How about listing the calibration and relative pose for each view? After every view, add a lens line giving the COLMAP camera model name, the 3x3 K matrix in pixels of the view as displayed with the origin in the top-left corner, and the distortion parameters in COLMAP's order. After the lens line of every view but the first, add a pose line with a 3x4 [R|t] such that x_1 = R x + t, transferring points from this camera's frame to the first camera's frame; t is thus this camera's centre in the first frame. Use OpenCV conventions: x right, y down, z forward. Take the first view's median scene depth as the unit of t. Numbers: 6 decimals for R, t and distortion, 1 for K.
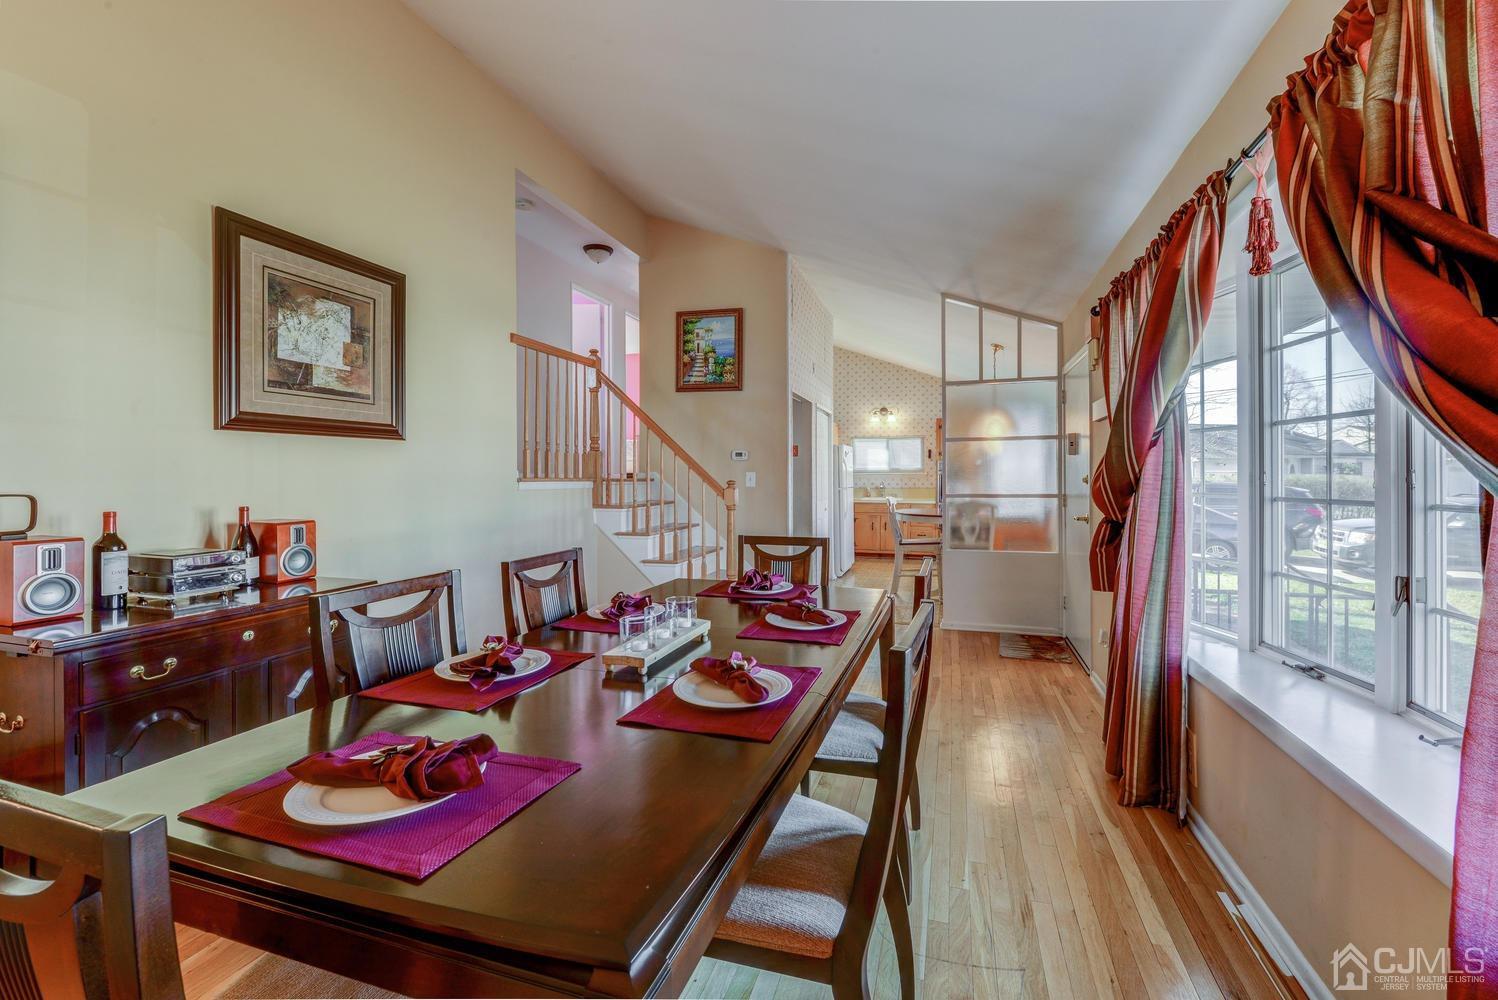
lens RADIAL K [[616.9, 0, 740.6], [0, 616.9, 473.9], [0, 0, 1]] dist [0.002427, -0.001856]
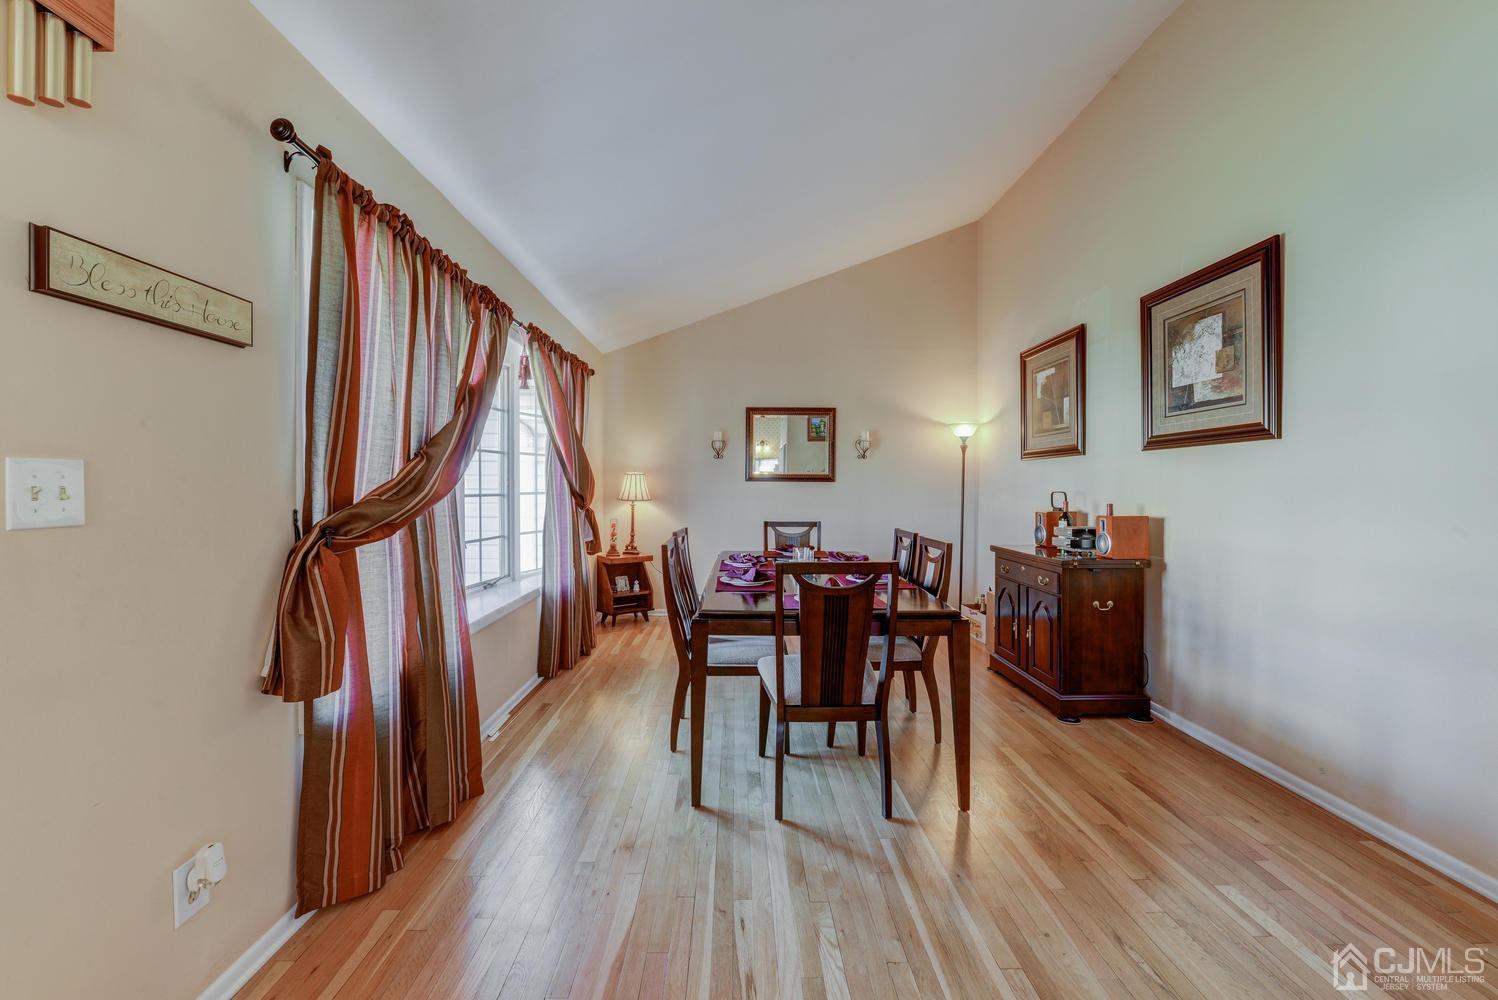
lens RADIAL K [[616.9, 0, 736.6], [0, 616.9, 490.5], [0, 0, 1]] dist [0.002427, -0.001856]
pose [[-0.944111, 0.000589, -0.329626, 0.425324], [-0.001295, 0.999984, 0.005494, 0.011357], [0.329624, 0.005614, -0.944095, 1.647057]]
